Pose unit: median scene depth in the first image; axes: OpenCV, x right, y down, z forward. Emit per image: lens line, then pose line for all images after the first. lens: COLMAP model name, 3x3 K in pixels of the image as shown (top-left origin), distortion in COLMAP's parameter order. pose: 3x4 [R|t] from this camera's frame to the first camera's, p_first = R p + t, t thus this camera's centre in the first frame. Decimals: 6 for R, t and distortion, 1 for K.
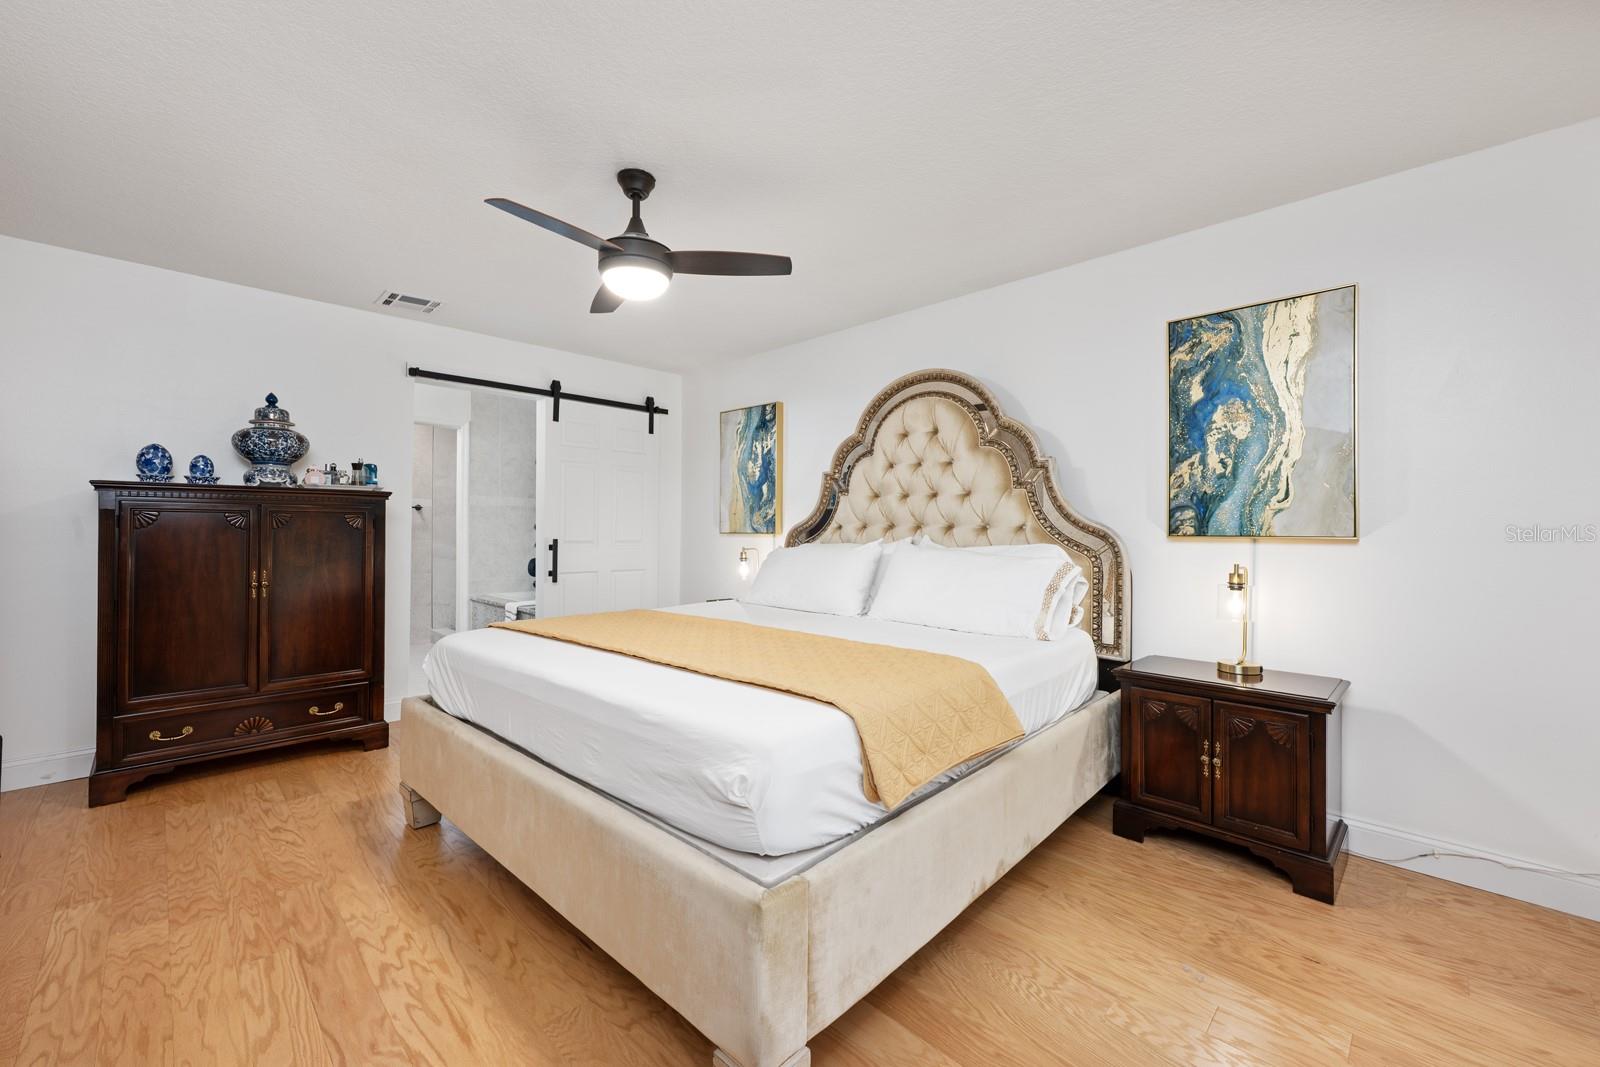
lens RADIAL K [[636.2, 0, 789.6], [0, 636.2, 531.9], [0, 0, 1]] dist [0.002995, 0.000112]
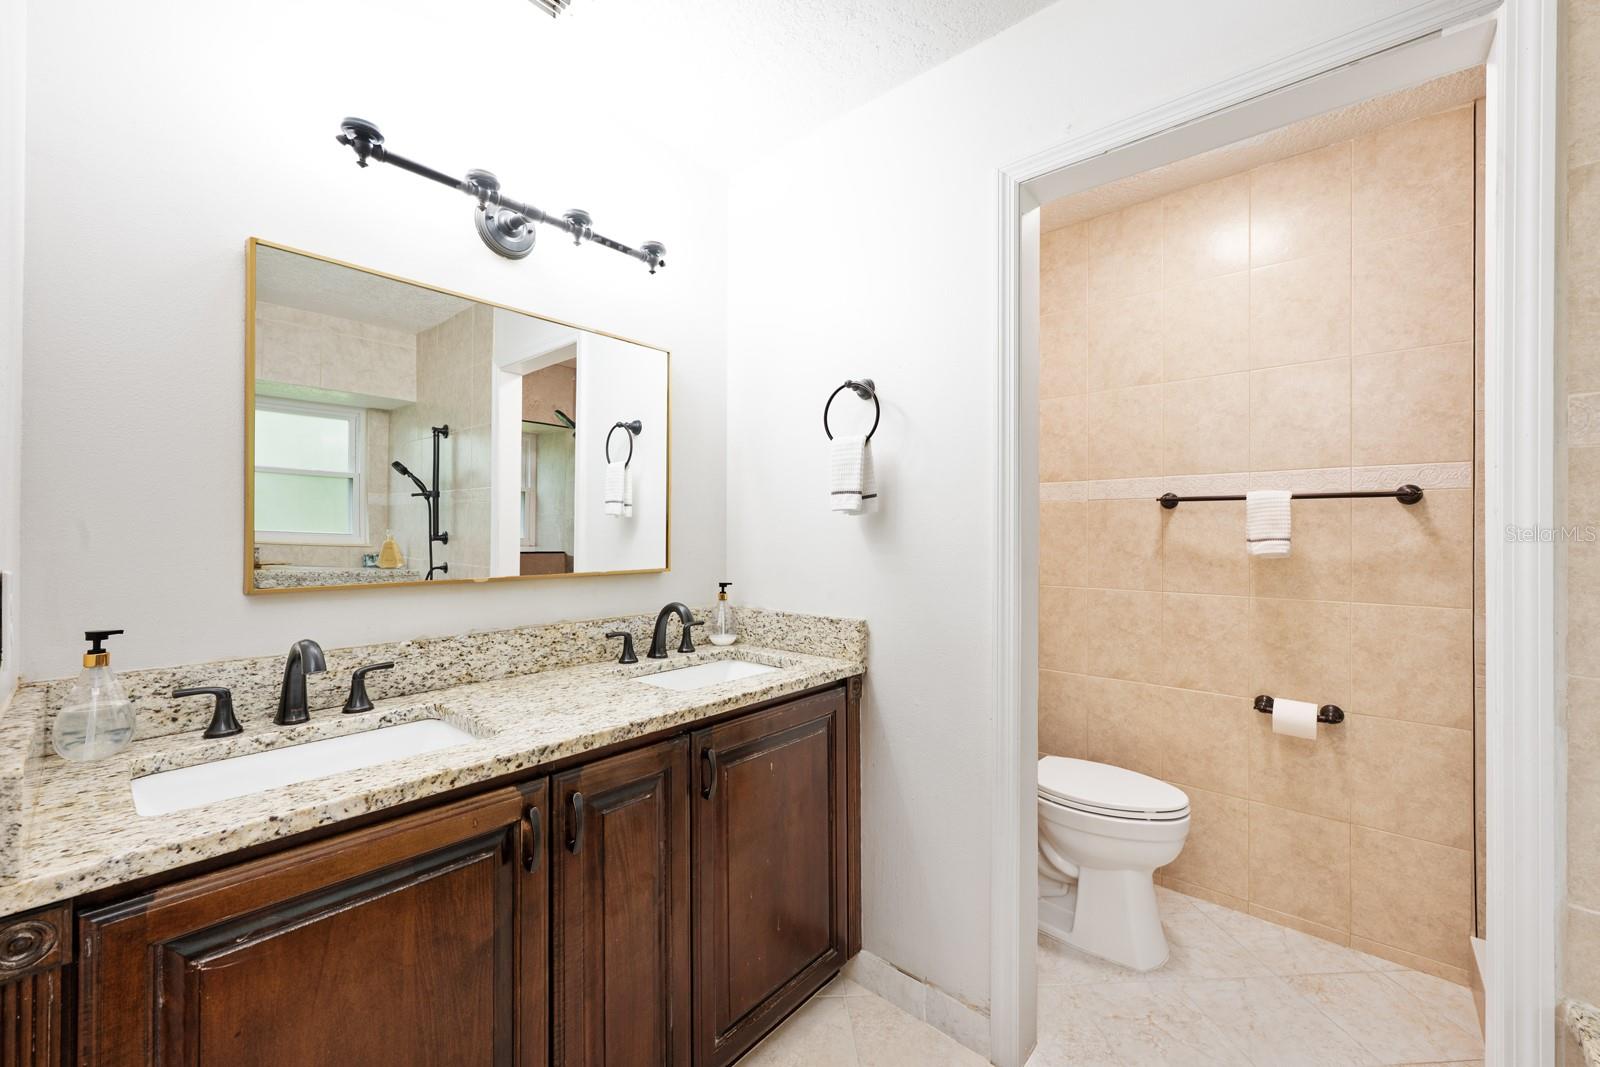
lens RADIAL K [[636.2, 0, 802.7], [0, 636.2, 535.8], [0, 0, 1]] dist [0.002995, 0.000112]
pose [[0.068012, -0.001628, -0.997683, -0.347927], [-0.002467, 0.999995, -0.001800, -0.019507], [0.997681, 0.002583, 0.068008, 0.785452]]
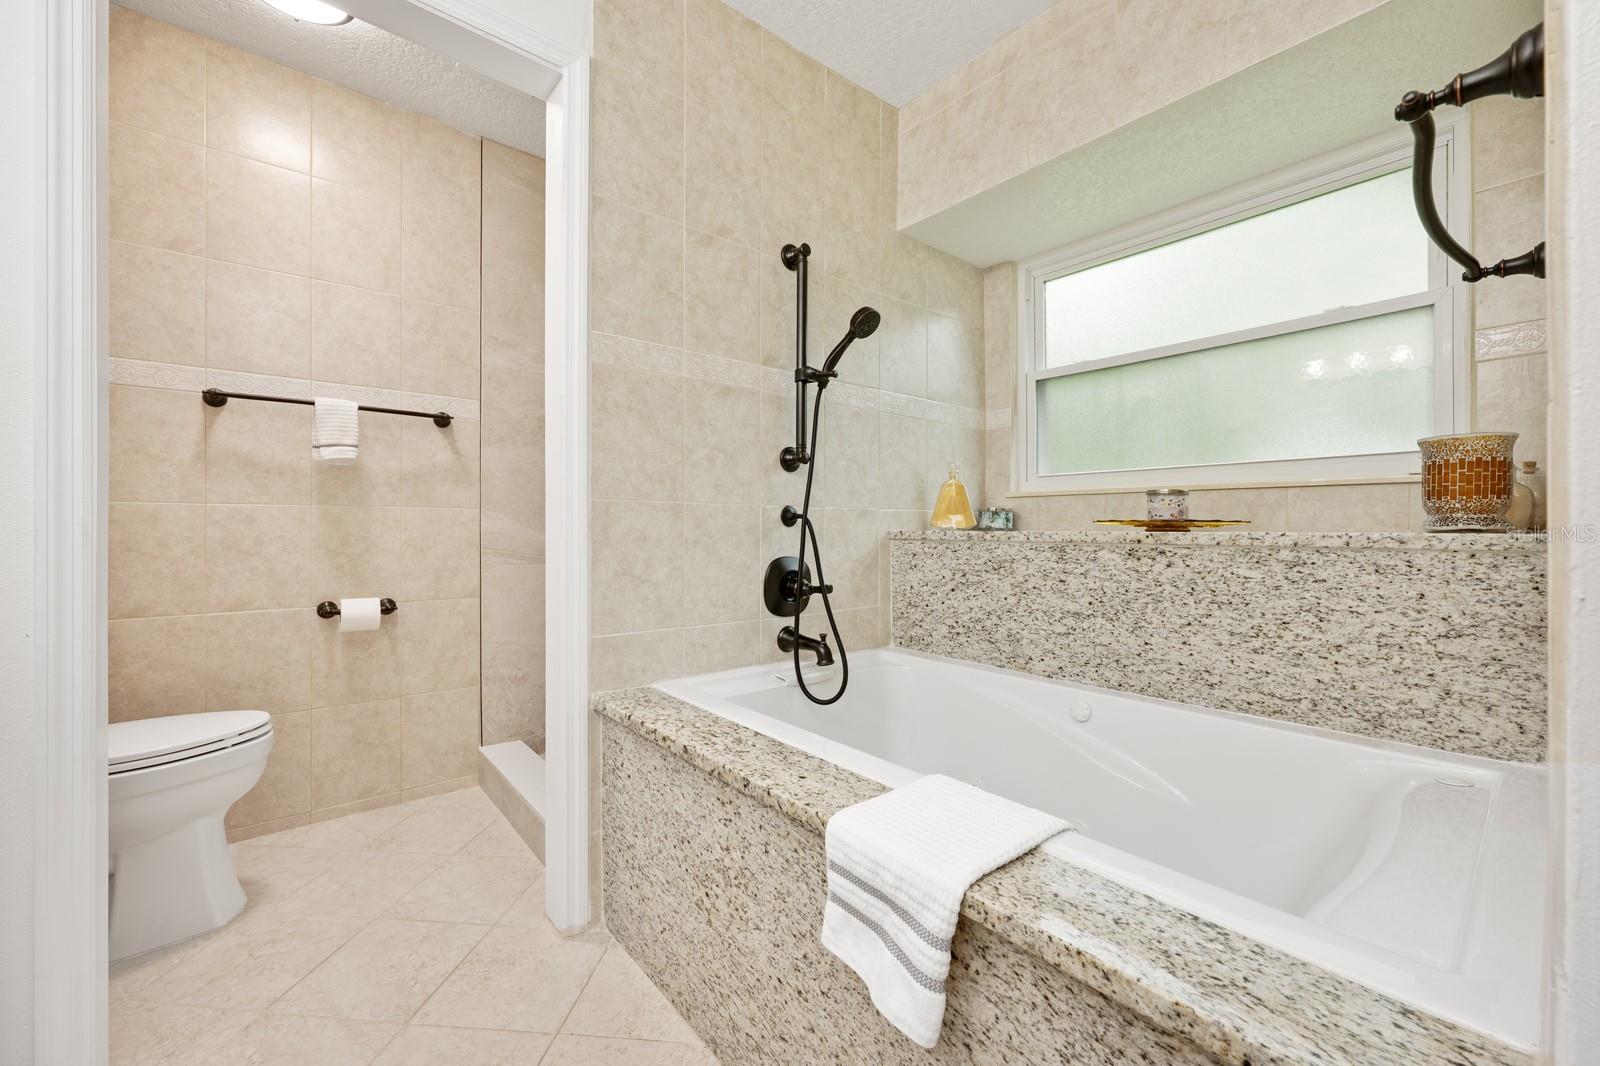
lens RADIAL K [[636.2, 0, 795.6], [0, 636.2, 528.0], [0, 0, 1]] dist [0.002995, 0.000112]
pose [[0.995841, -0.003508, -0.091039, -0.386669], [0.003465, 0.999994, -0.000625, 0.028633], [0.091041, 0.000307, 0.995847, 0.727894]]
